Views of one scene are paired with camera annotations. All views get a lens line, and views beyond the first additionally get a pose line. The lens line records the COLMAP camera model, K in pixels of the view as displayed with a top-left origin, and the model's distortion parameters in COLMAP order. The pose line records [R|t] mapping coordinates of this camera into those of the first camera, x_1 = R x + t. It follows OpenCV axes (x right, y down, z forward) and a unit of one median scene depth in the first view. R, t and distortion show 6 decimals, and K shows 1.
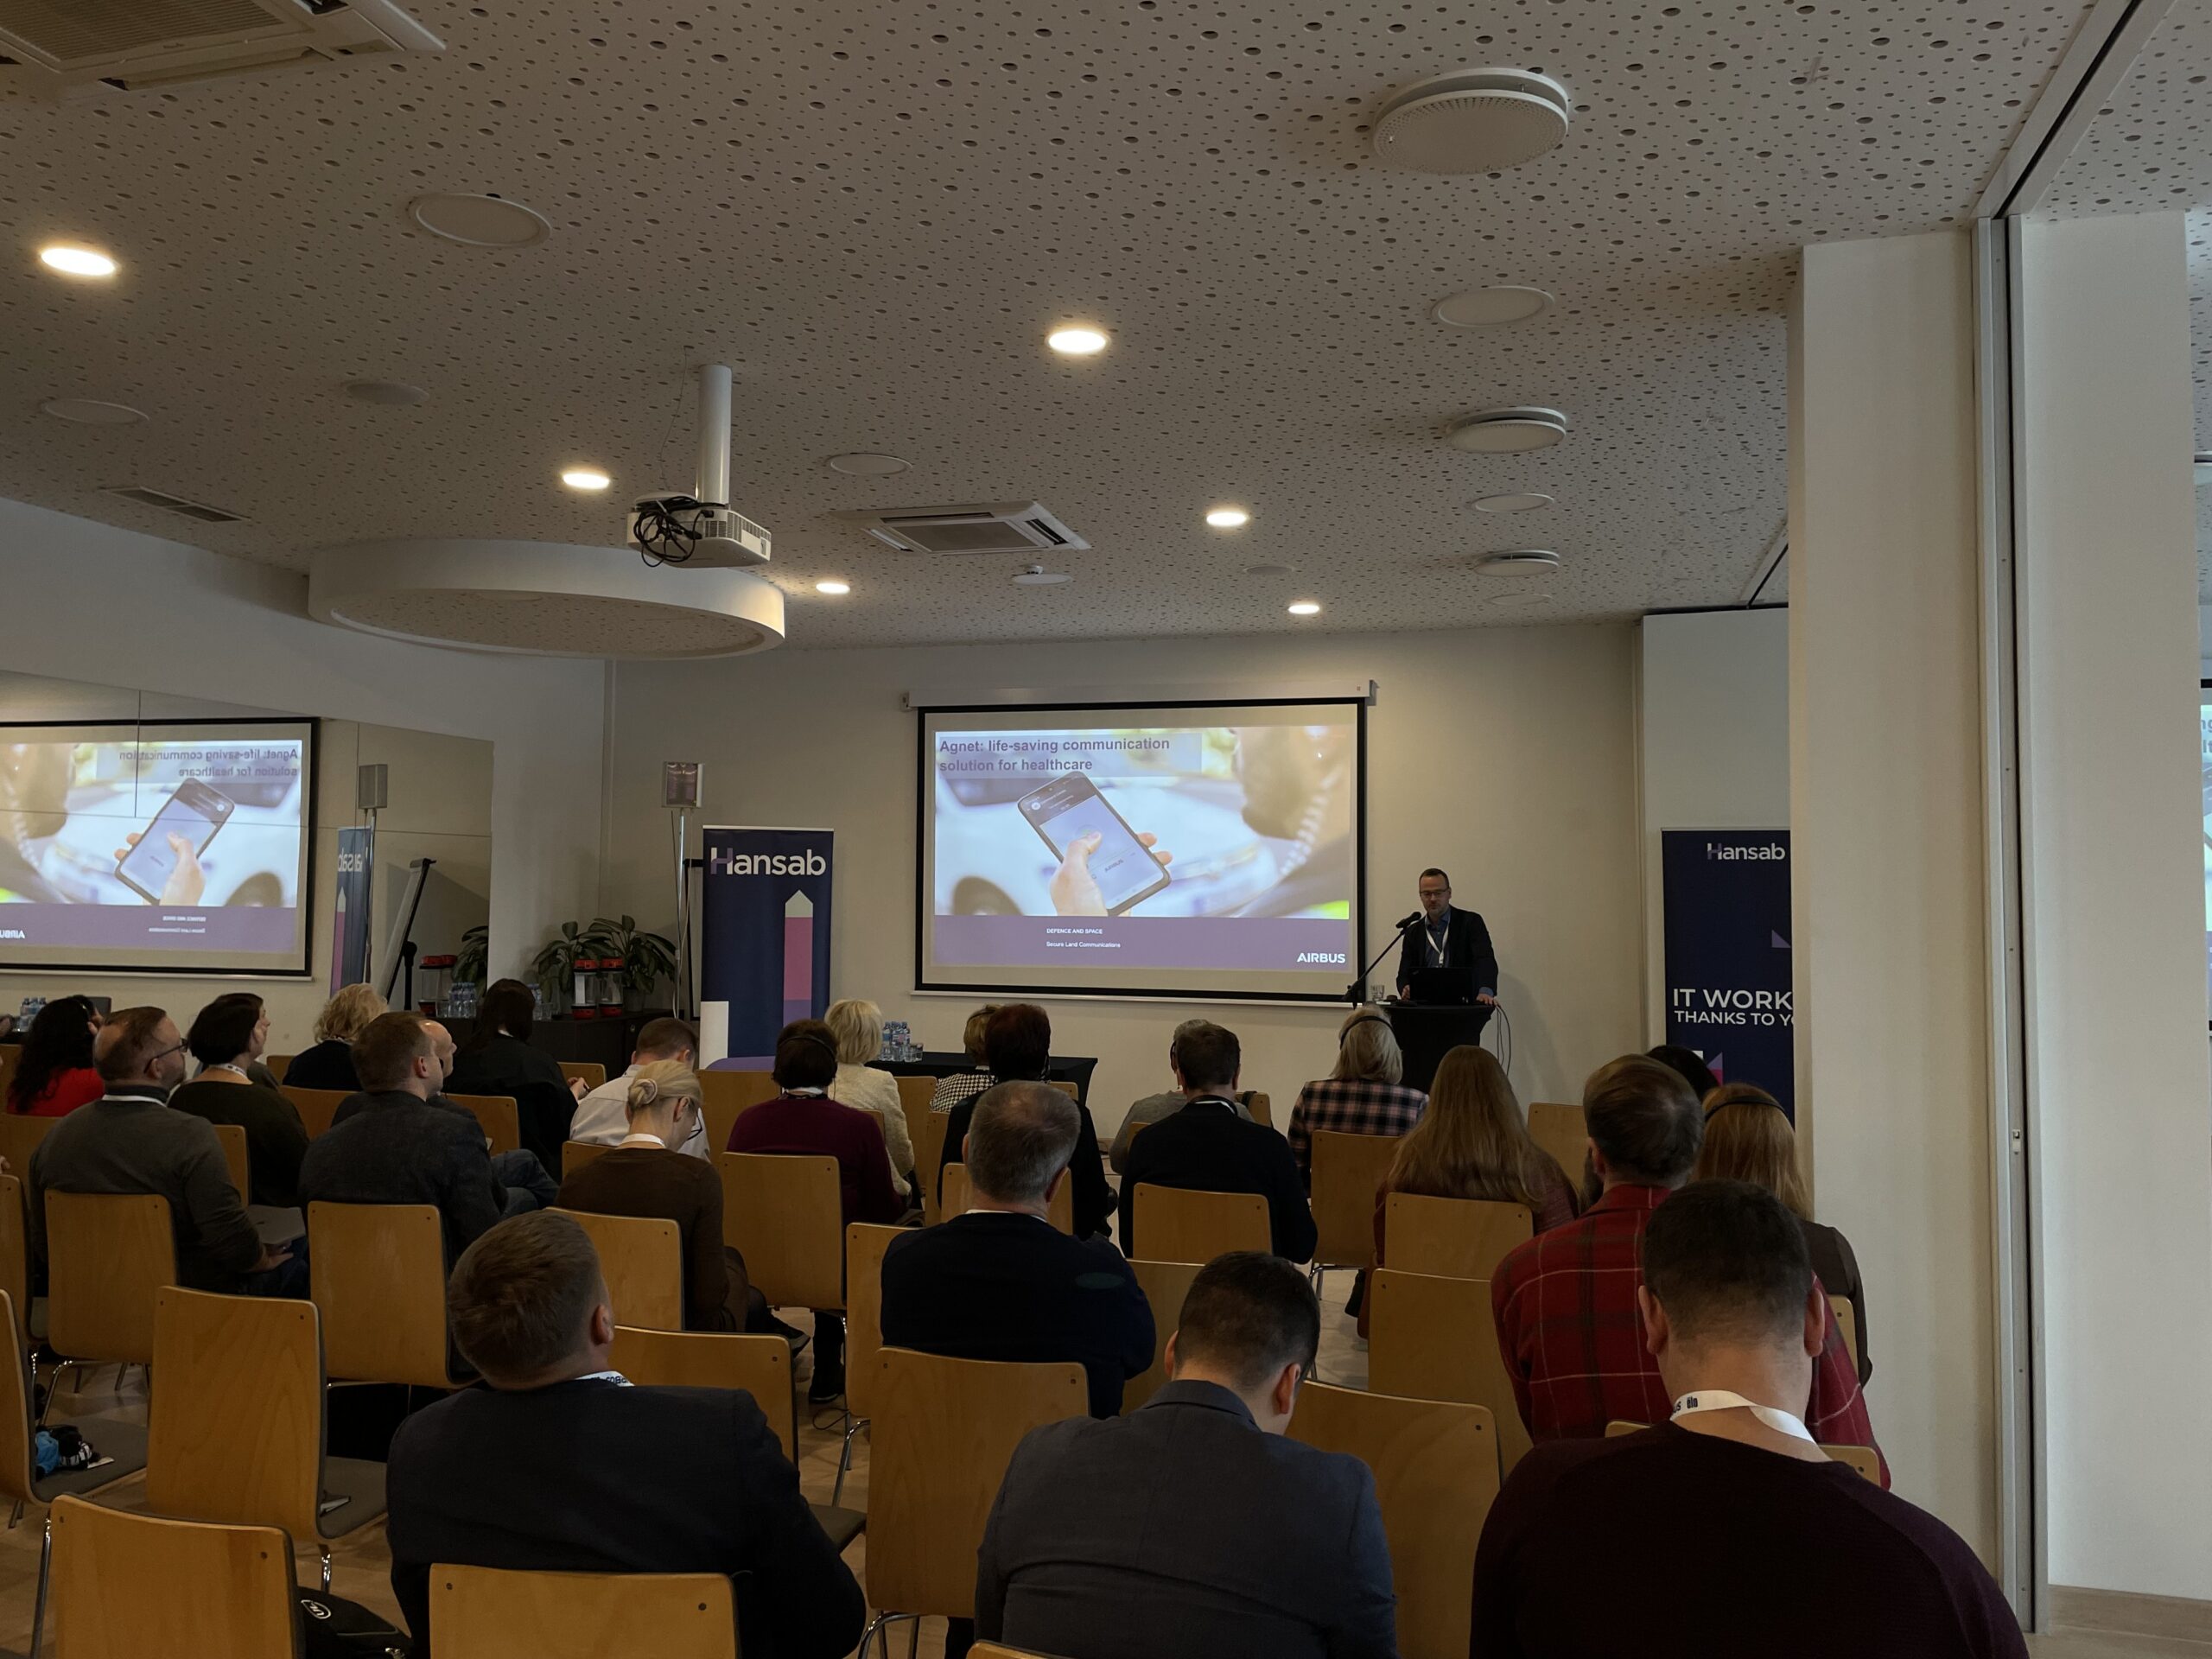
lens RADIAL K [[1653.6, 0, 1093.6], [0, 1653.6, 808.2], [0, 0, 1]] dist [0.083542, -0.130606]
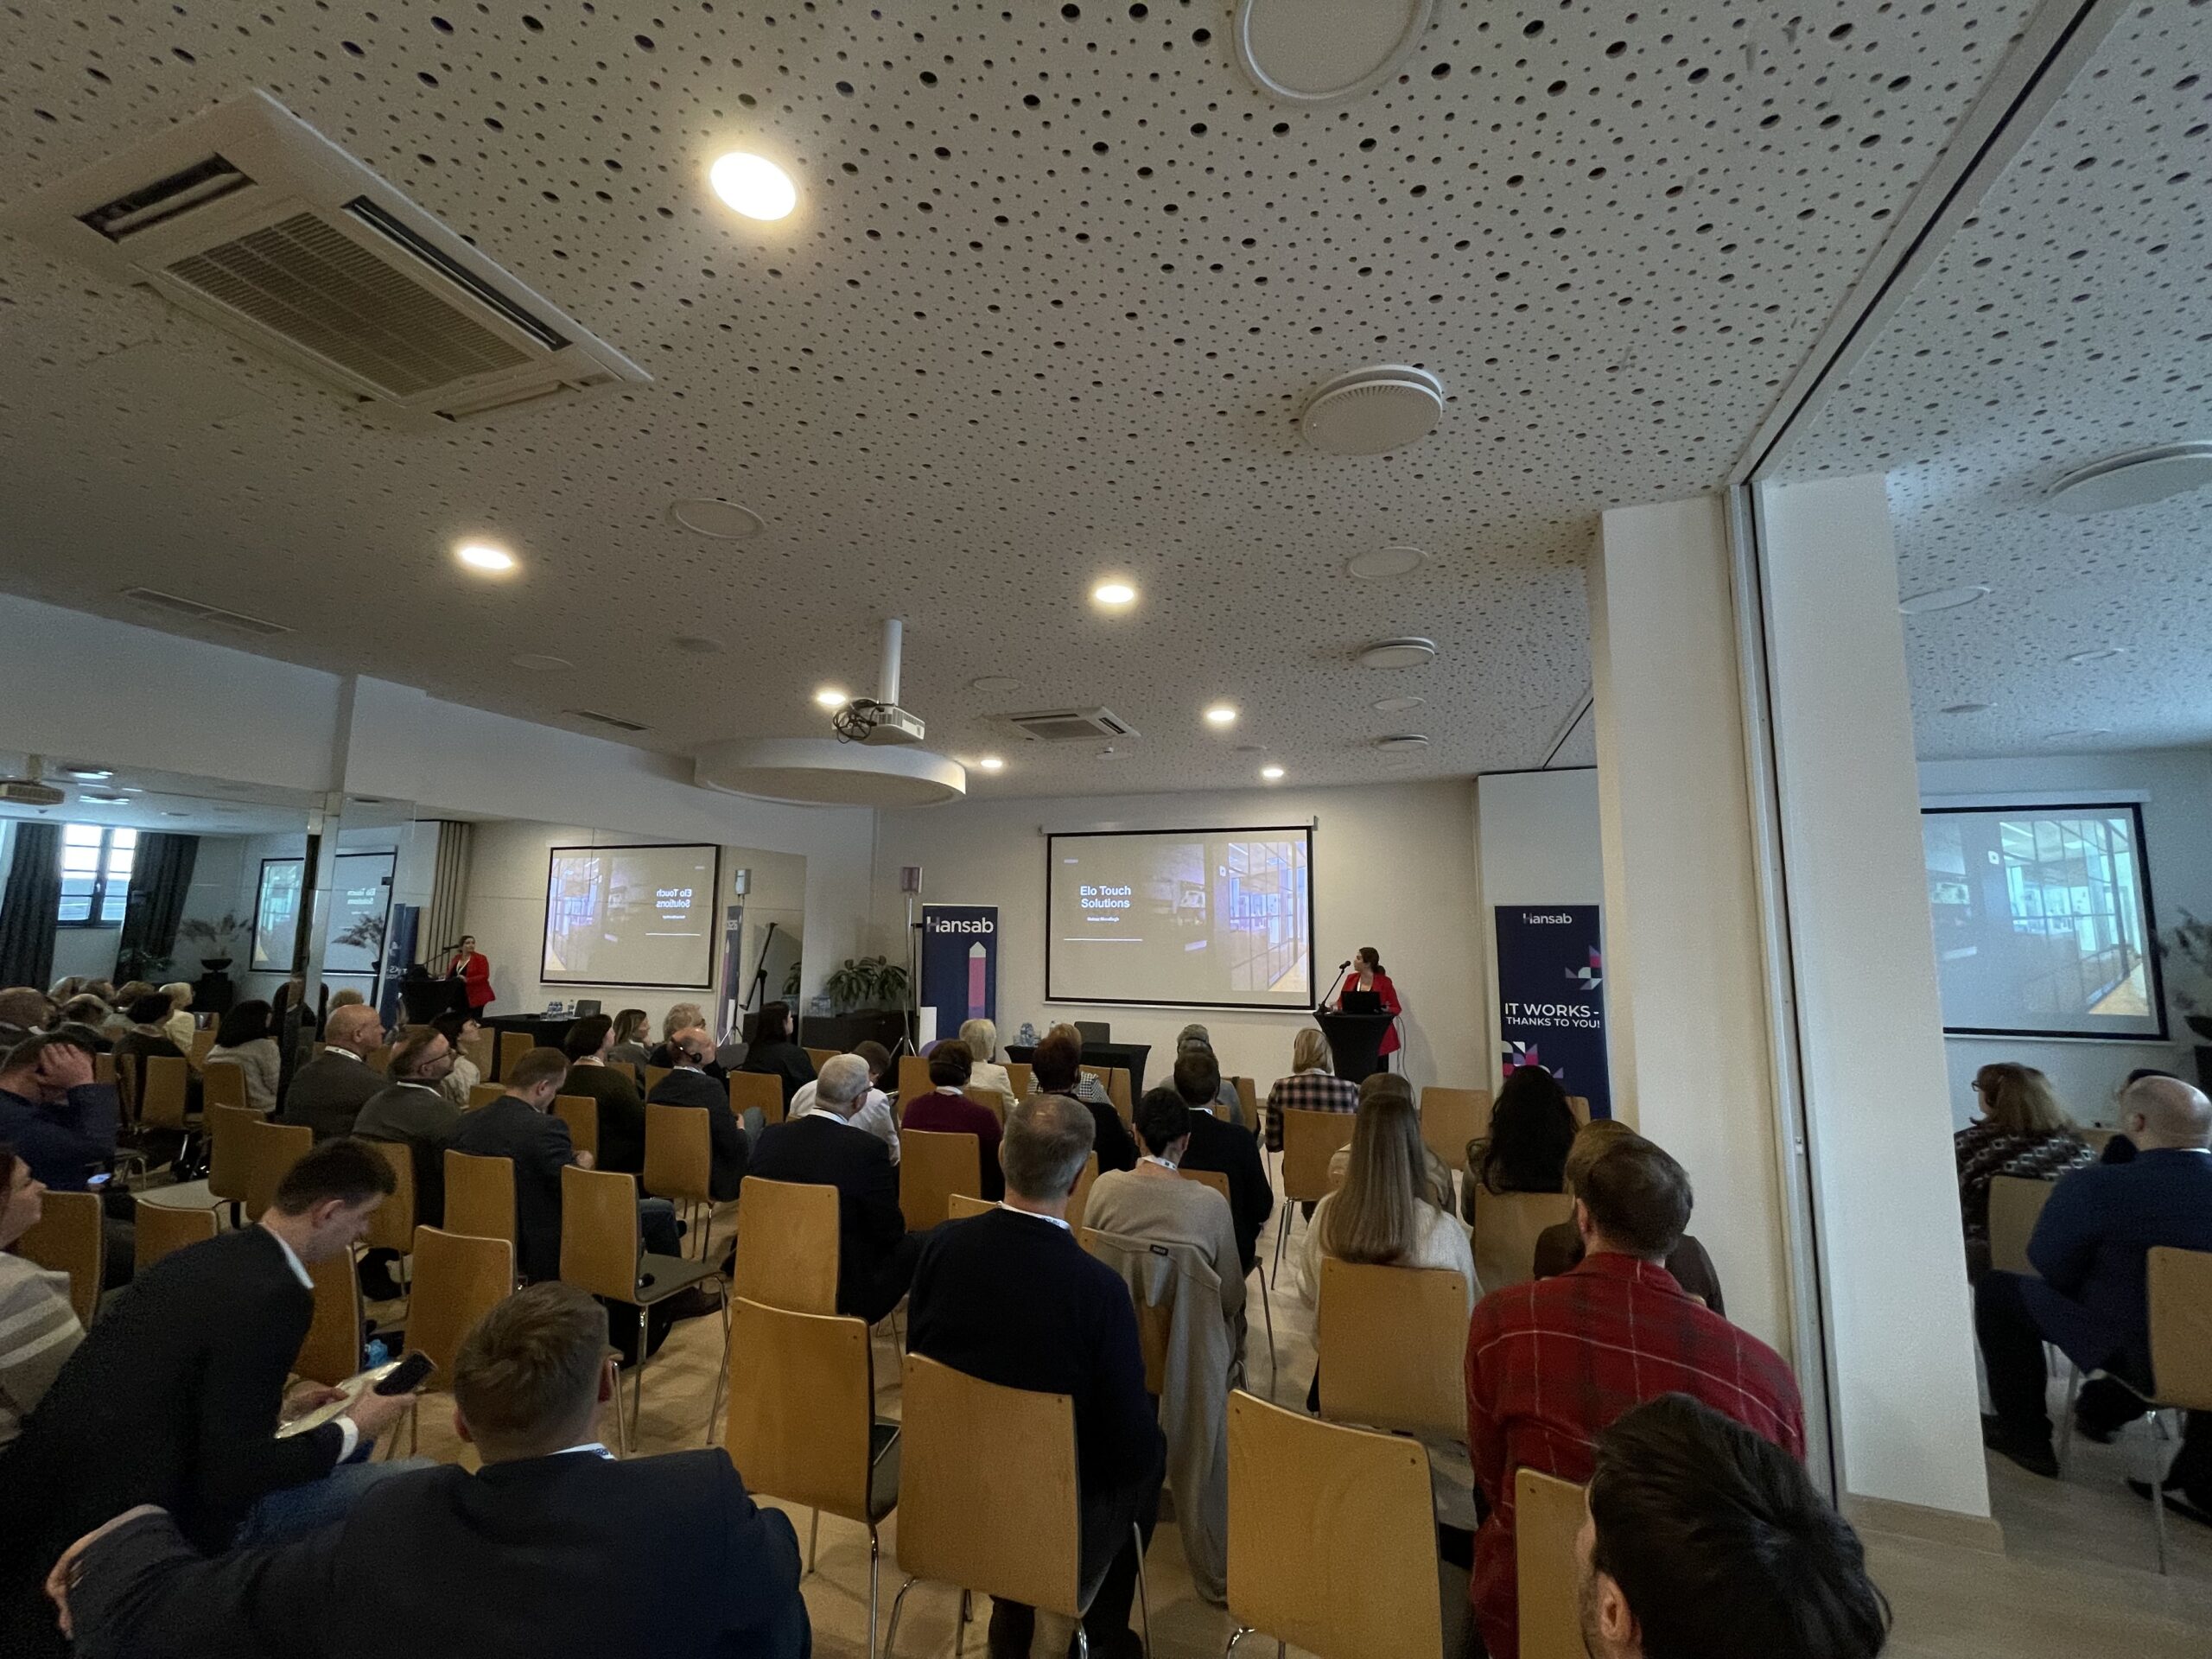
lens RADIAL K [[891.5, 0, 1106.0], [0, 891.5, 829.5], [0, 0, 1]] dist [-0.010809, 0.000009]
pose [[0.997769, -0.008344, -0.066237, 0.018997], [0.003850, 0.997699, -0.067689, -0.003716], [0.066649, 0.067283, 0.995505, 0.102081]]
